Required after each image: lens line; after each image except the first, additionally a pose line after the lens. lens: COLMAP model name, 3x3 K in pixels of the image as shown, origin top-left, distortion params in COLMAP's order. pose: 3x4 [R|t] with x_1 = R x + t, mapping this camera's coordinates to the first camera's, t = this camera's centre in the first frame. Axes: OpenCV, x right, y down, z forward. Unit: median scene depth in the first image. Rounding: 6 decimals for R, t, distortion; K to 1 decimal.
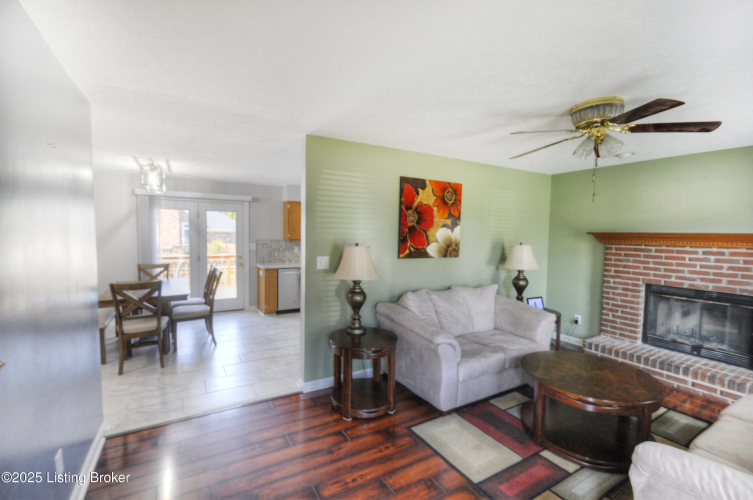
lens RADIAL K [[329.3, 0, 368.9], [0, 329.3, 247.3], [0, 0, 1]] dist [0.011679, -0.017017]
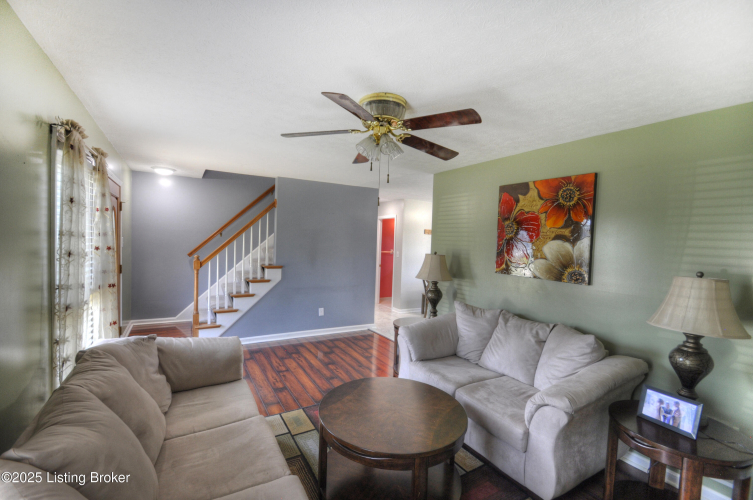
lens RADIAL K [[329.3, 0, 368.9], [0, 329.3, 247.3], [0, 0, 1]] dist [0.011679, -0.017017]
pose [[0.001127, 0.006181, -0.999980, 1.000309], [-0.083951, 0.996451, 0.006064, -0.013500], [0.996469, 0.083943, 0.001642, 0.609512]]
